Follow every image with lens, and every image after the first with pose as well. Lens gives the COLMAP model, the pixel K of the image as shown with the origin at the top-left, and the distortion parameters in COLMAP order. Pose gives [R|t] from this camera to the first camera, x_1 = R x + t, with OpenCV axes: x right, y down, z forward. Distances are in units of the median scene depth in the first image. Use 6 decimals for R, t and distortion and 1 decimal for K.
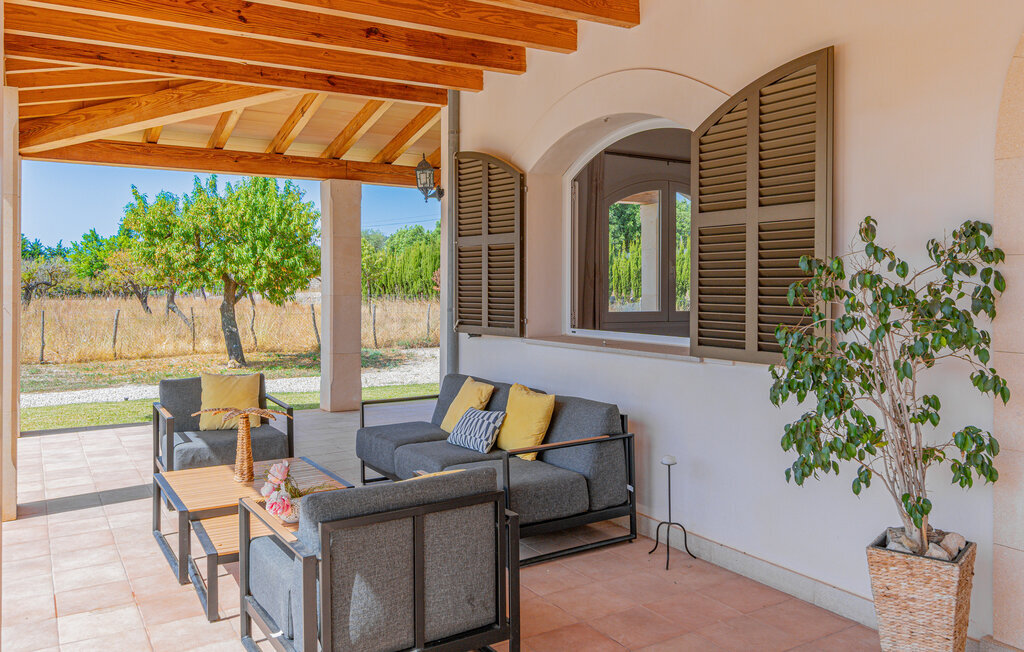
lens RADIAL K [[797.3, 0, 510.3], [0, 797.3, 320.2], [0, 0, 1]] dist [-0.007284, -0.001297]
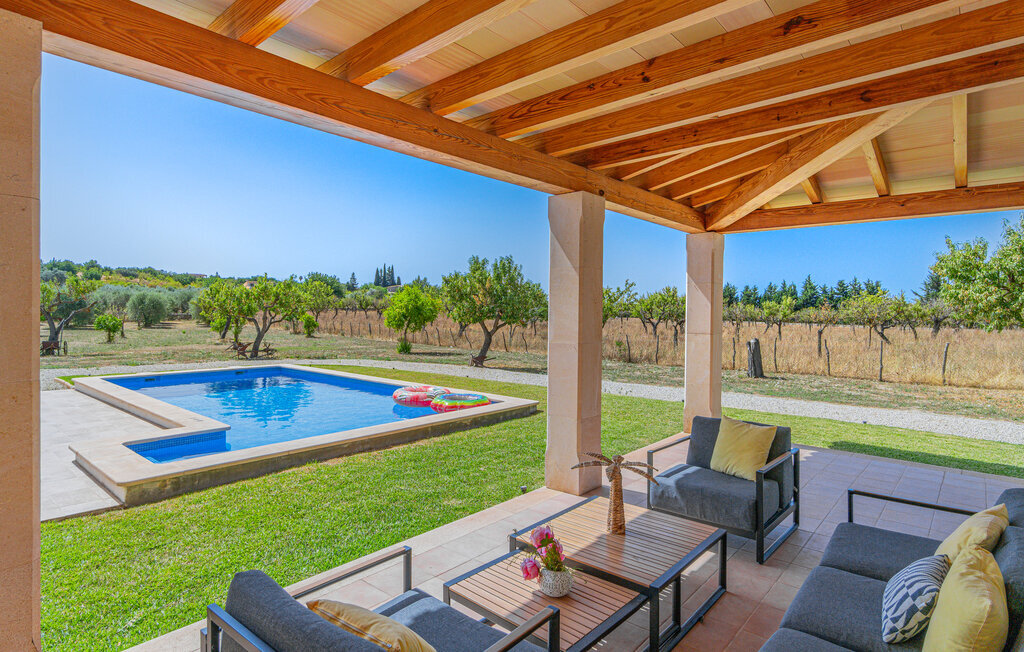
lens RADIAL K [[540.1, 0, 513.3], [0, 540.1, 324.5], [0, 0, 1]] dist [-0.000364, 0.001683]
pose [[0.305610, 0.024787, -0.951834, 0.160443], [-0.051642, 0.998621, 0.009424, -0.036033], [0.950755, 0.046275, 0.306468, 0.369456]]
